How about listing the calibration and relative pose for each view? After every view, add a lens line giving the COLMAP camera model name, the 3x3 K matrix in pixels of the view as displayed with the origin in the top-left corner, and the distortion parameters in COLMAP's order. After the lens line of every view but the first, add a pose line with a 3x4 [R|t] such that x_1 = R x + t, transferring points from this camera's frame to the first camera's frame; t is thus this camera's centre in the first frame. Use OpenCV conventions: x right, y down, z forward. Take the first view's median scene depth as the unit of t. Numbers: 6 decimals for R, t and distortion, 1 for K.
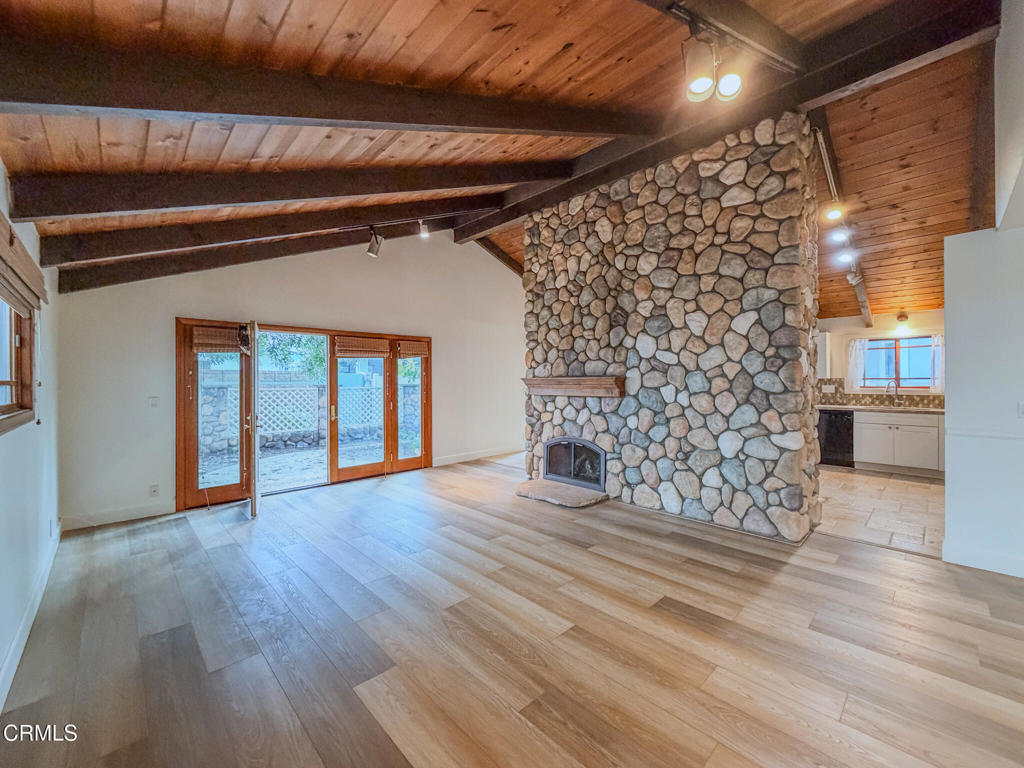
lens RADIAL K [[437.1, 0, 512.0], [0, 437.1, 384.0], [0, 0, 1]] dist [-0.000818, -0.000177]
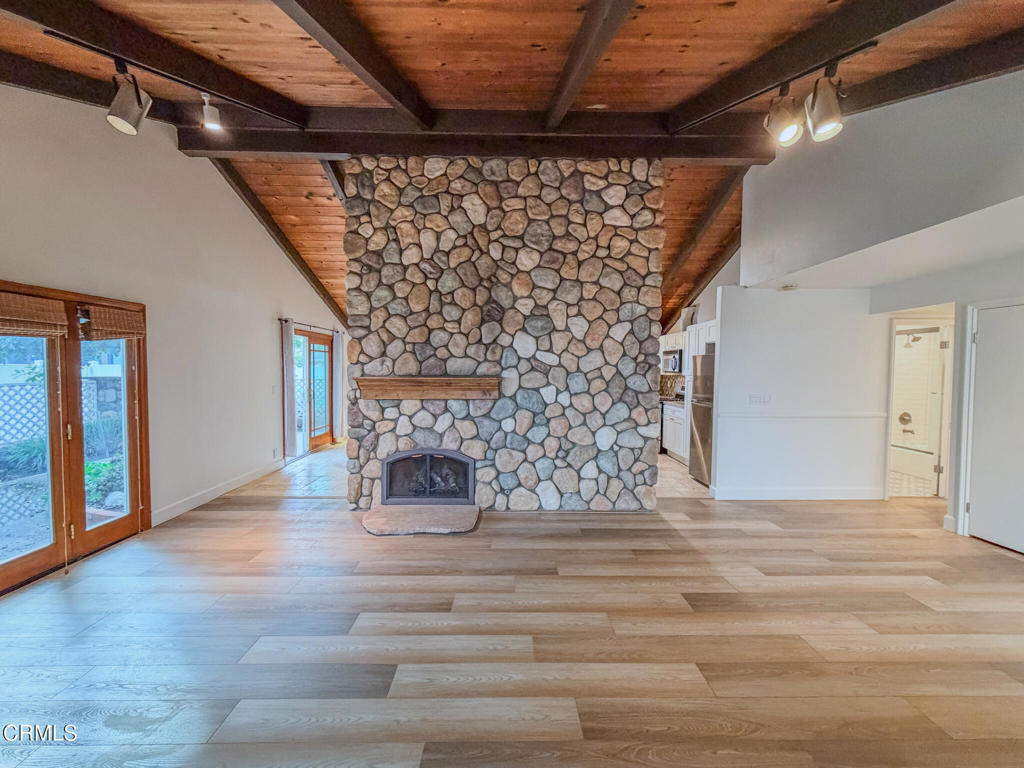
lens RADIAL K [[426.9, 0, 508.3], [0, 426.9, 387.2], [0, 0, 1]] dist [-0.000827, -0.000254]
pose [[0.666060, -0.027481, 0.745391, -0.420059], [-0.002807, 0.999222, 0.039348, -0.031650], [-0.745892, -0.028301, 0.665465, 0.395033]]
